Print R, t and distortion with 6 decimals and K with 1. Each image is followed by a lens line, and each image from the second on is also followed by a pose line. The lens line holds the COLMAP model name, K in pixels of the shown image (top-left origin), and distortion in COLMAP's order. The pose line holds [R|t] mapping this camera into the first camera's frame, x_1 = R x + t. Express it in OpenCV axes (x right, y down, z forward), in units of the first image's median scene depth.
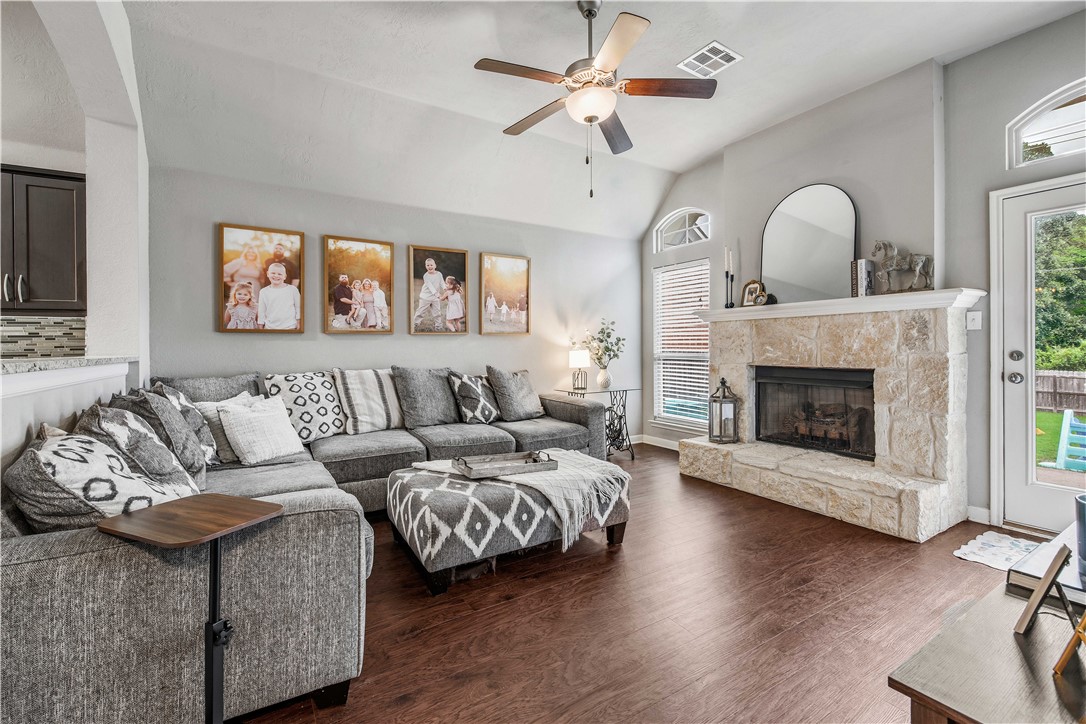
lens RADIAL K [[471.8, 0, 539.9], [0, 471.8, 357.9], [0, 0, 1]] dist [0.015480, -0.011363]
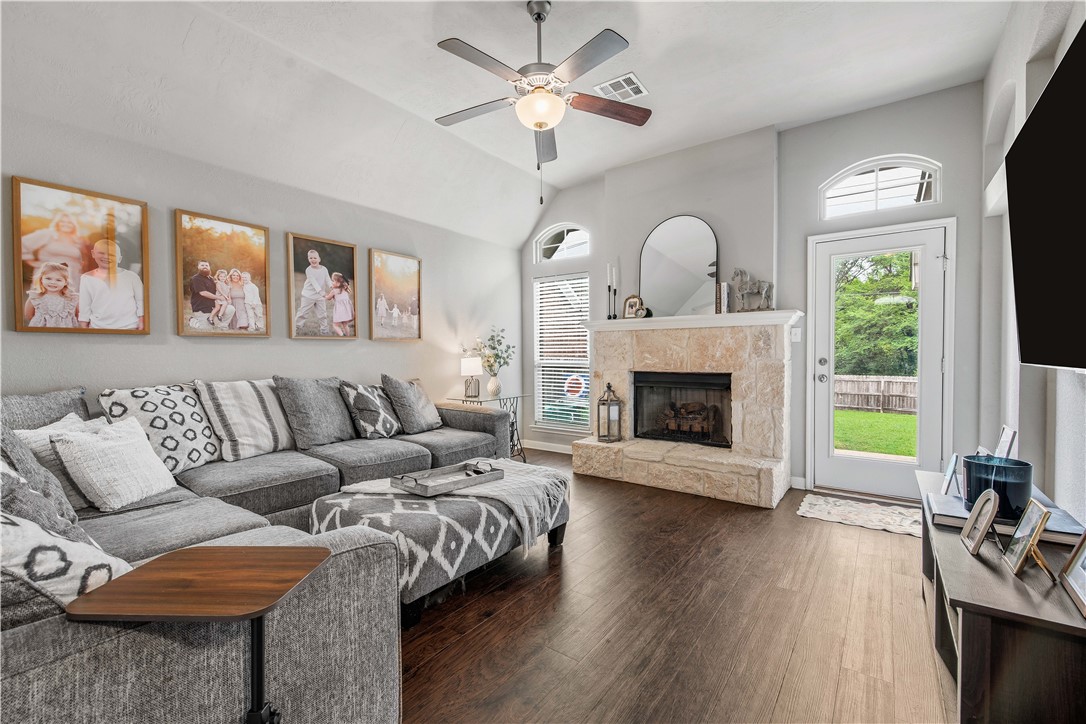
lens RADIAL K [[474.3, 0, 542.9], [0, 474.3, 375.9], [0, 0, 1]] dist [0.013851, -0.011825]
pose [[0.925996, -0.013523, 0.377292, -0.208604], [0.005502, 0.999736, 0.022329, 0.000862], [-0.377494, -0.018600, 0.925825, 0.046383]]
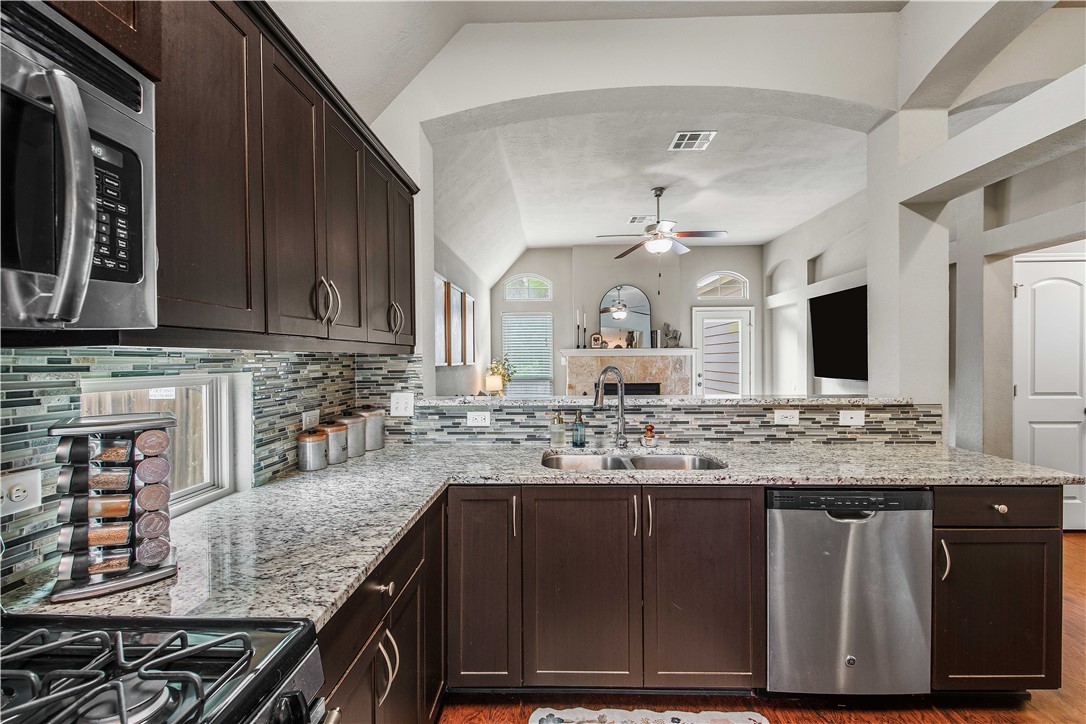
lens RADIAL K [[459.8, 0, 578.1], [0, 459.8, 366.8], [0, 0, 1]] dist [-0.001567, -0.000375]
pose [[0.525883, -0.004758, 0.850544, -1.186613], [0.021880, 0.999729, -0.007936, -0.039237], [-0.850276, 0.022783, 0.525845, 0.250541]]
